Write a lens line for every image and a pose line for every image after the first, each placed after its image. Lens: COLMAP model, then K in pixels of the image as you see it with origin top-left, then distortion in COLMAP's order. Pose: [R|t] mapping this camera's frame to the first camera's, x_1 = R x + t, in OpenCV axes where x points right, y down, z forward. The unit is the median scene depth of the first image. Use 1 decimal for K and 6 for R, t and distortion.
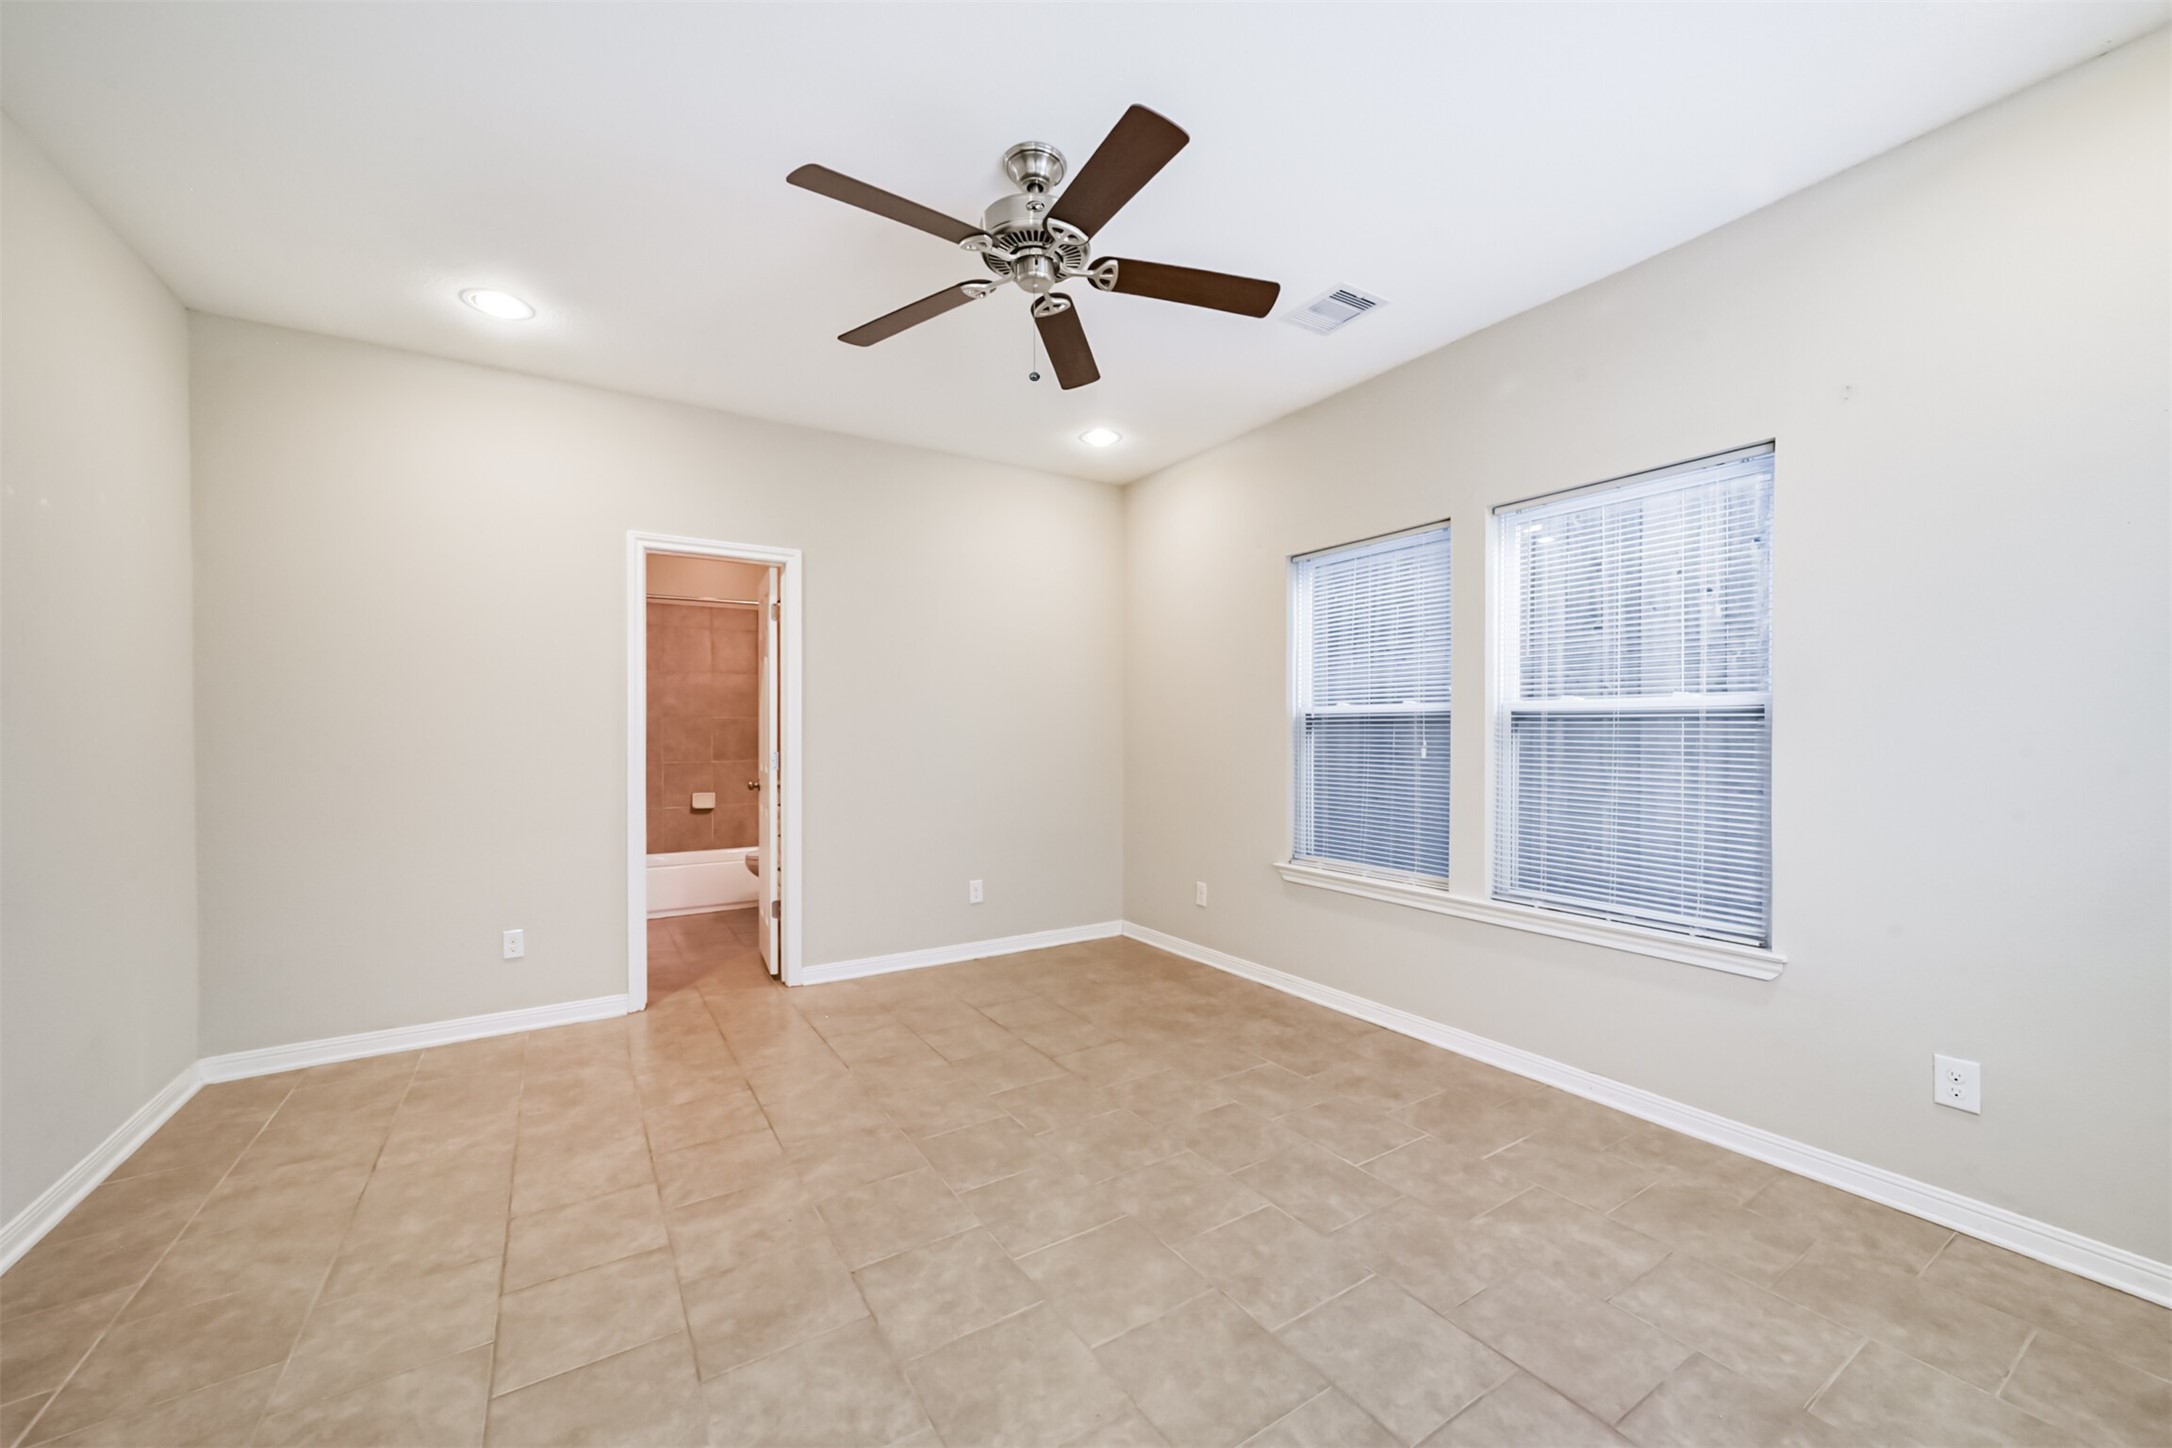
lens RADIAL K [[841.7, 0, 1088.1], [0, 841.7, 739.9], [0, 0, 1]] dist [-0.016430, 0.002922]
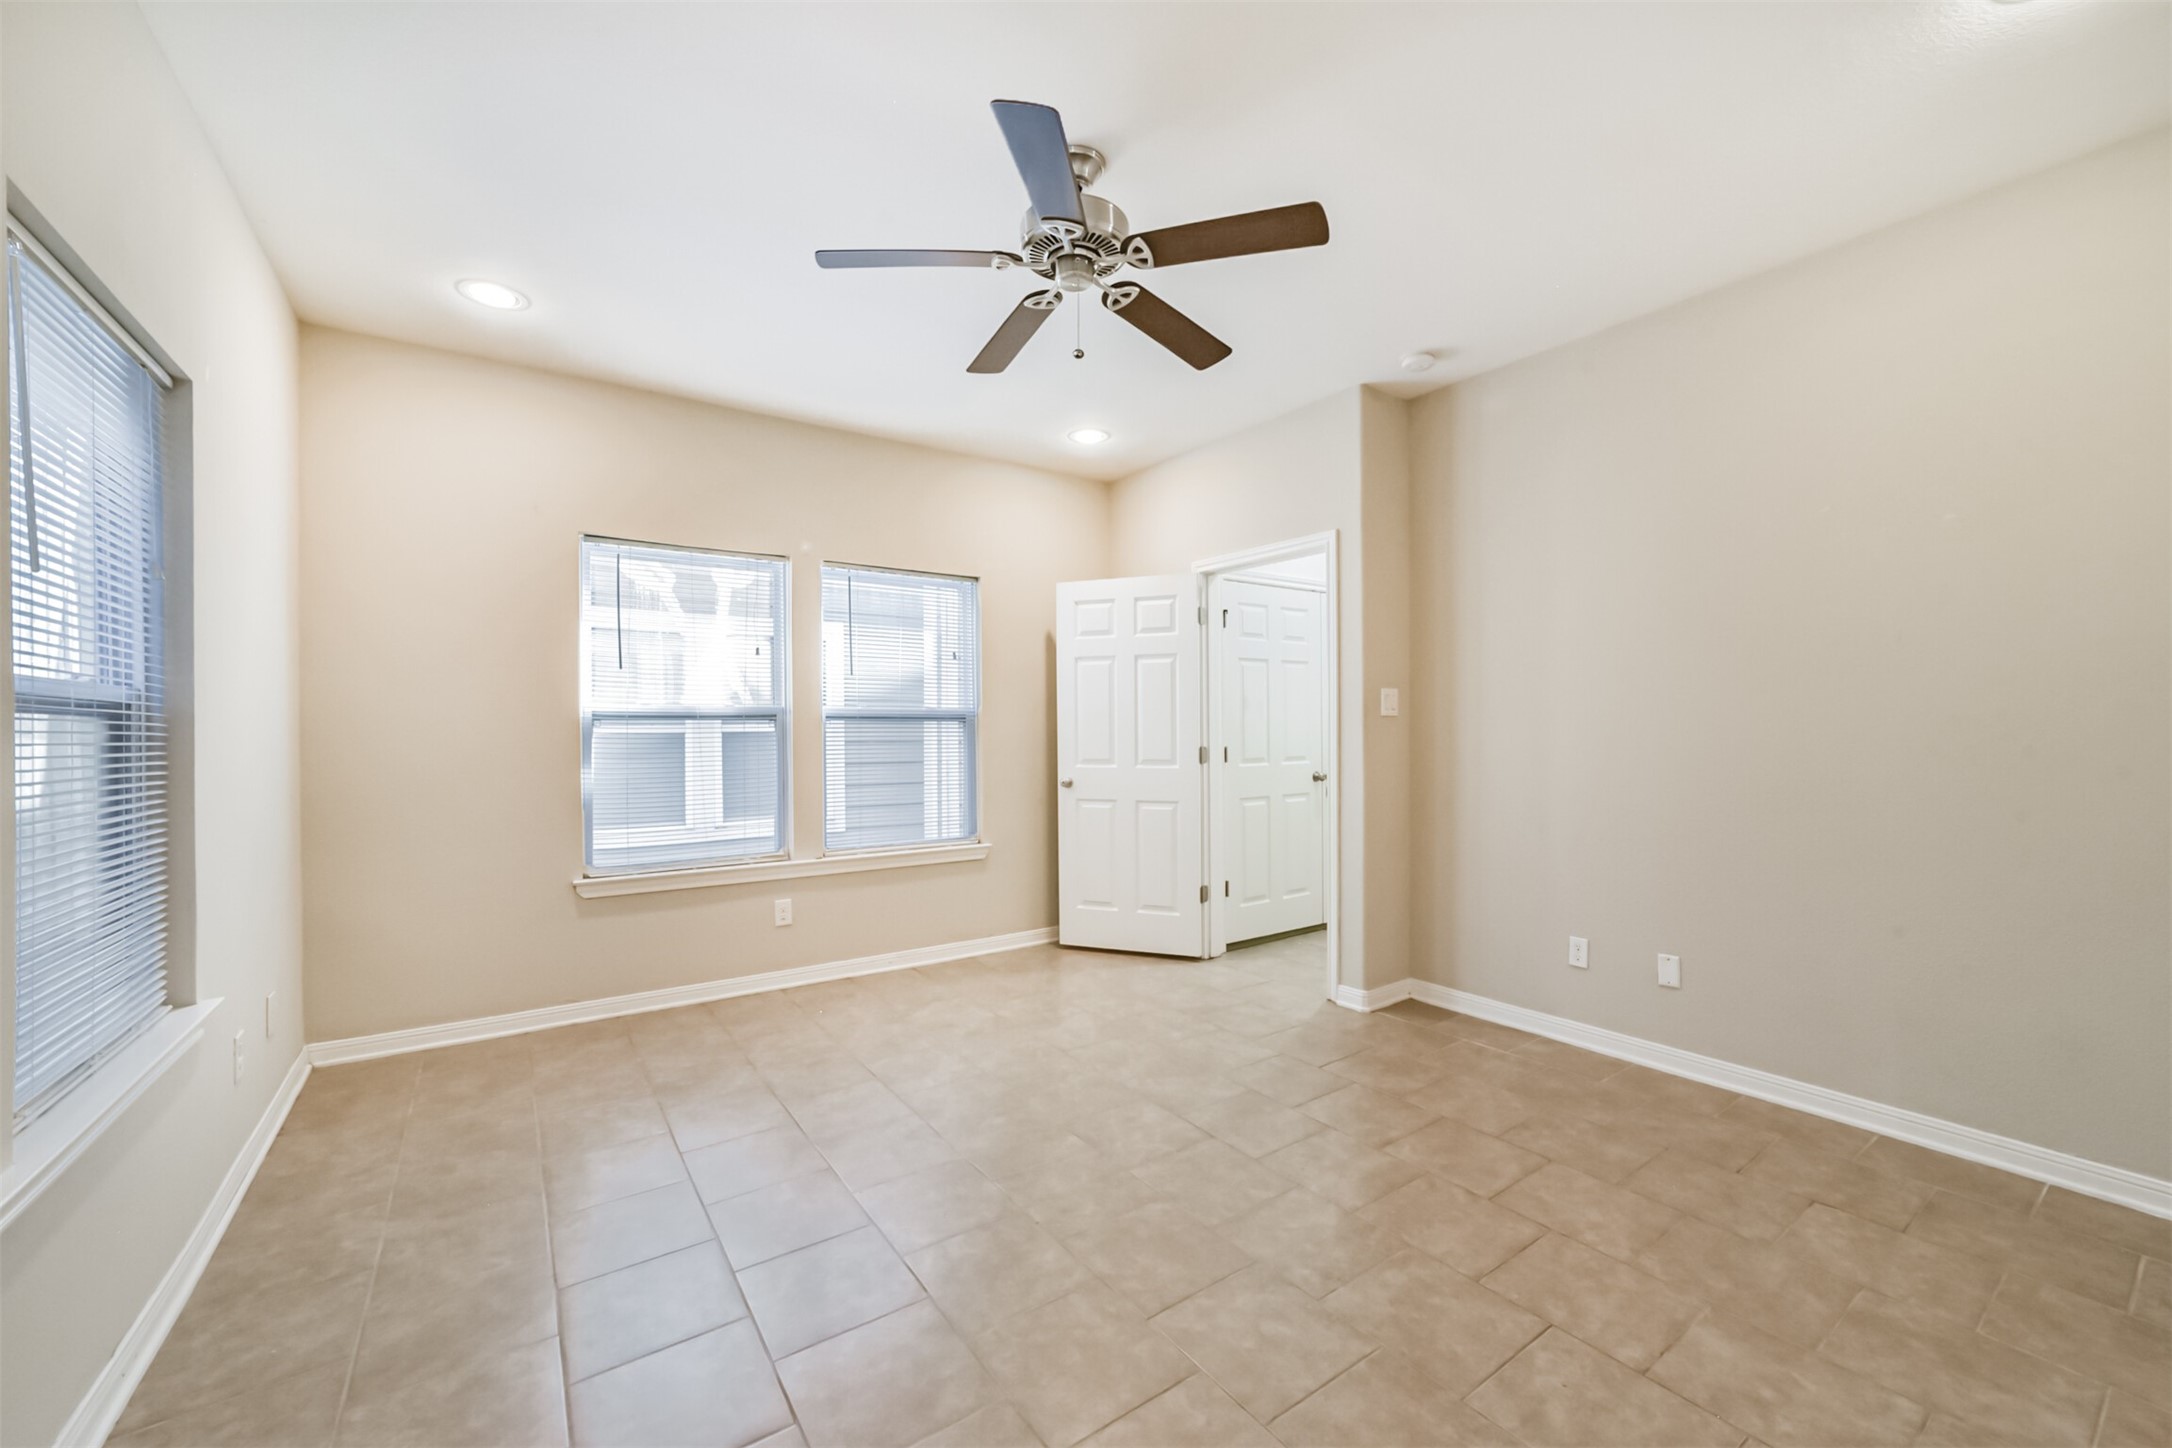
lens RADIAL K [[841.7, 0, 1085.1], [0, 841.7, 721.2], [0, 0, 1]] dist [-0.016430, 0.002922]
pose [[-0.999096, 0.008273, -0.041687, -0.028248], [0.008161, 0.999963, 0.002870, -0.020677], [0.041709, 0.002527, -0.999127, 2.043928]]
